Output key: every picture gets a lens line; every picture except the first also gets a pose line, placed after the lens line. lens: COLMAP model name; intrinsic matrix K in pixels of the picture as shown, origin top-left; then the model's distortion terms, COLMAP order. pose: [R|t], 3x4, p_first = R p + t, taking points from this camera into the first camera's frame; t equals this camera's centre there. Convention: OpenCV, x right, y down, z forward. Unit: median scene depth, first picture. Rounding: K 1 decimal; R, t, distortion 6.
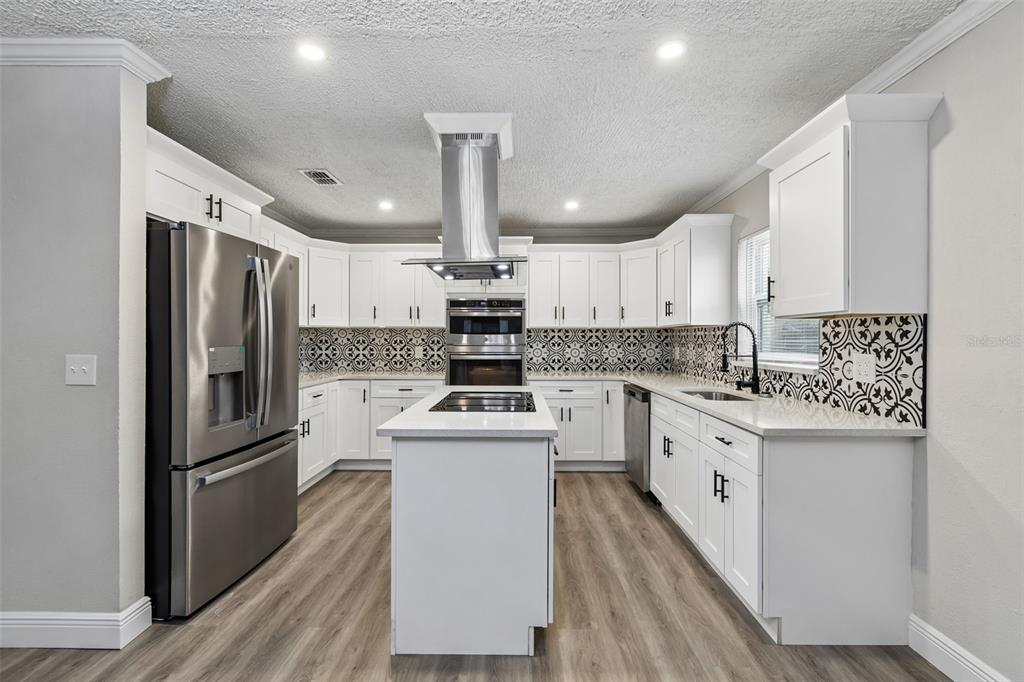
lens RADIAL K [[449.2, 0, 515.7], [0, 449.2, 338.6], [0, 0, 1]] dist [-0.000831, -0.000463]
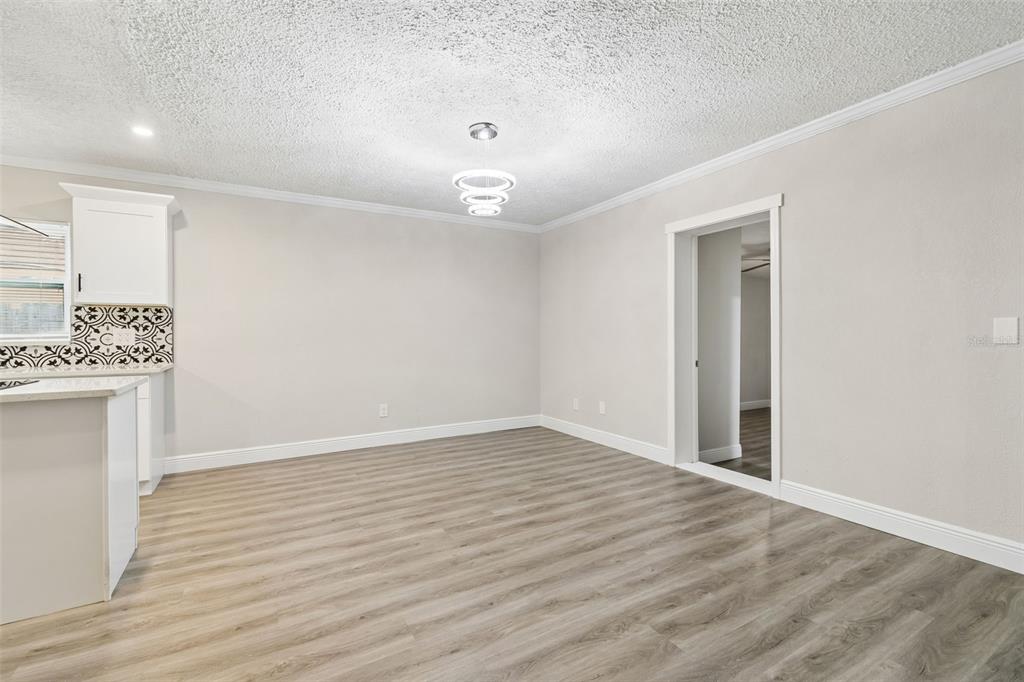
lens RADIAL K [[453.8, 0, 515.2], [0, 453.8, 338.2], [0, 0, 1]] dist [0.000955, -0.000979]
pose [[-0.511085, -0.012883, 0.859434, -1.206650], [0.001296, 0.999875, 0.015759, 0.037376], [-0.859529, 0.009168, -0.511005, 0.500751]]
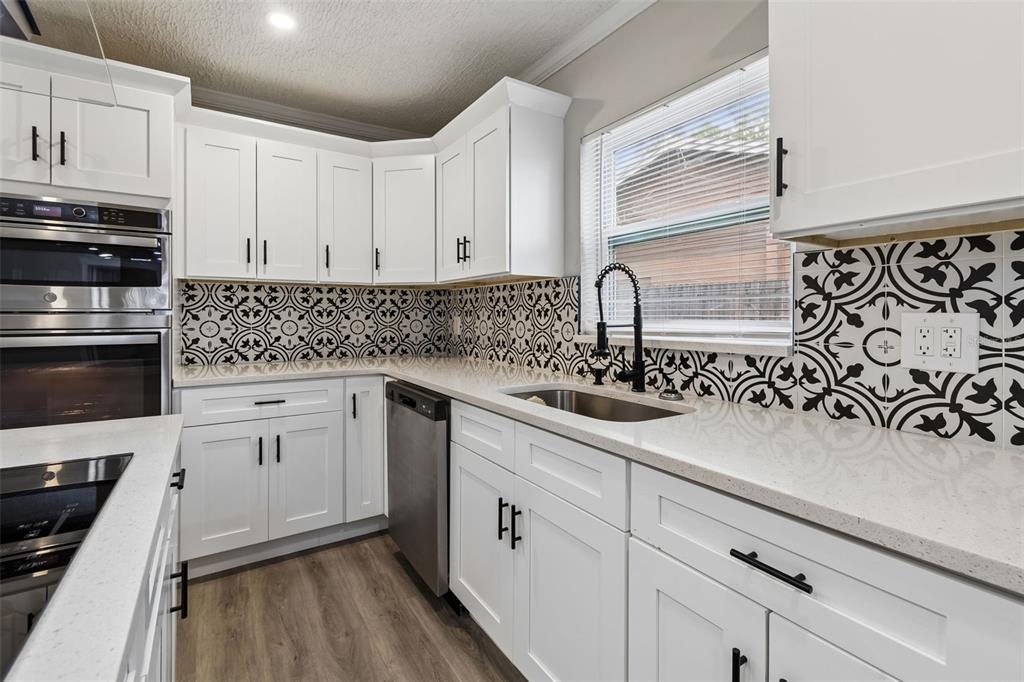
lens RADIAL K [[460.1, 0, 512.6], [0, 460.1, 315.5], [0, 0, 1]] dist [-0.000749, -0.000537]
pose [[0.835269, -0.001207, 0.549841, 0.092976], [0.000918, 0.999999, 0.000800, 0.029961], [-0.549841, -0.000163, 0.835269, 0.691570]]
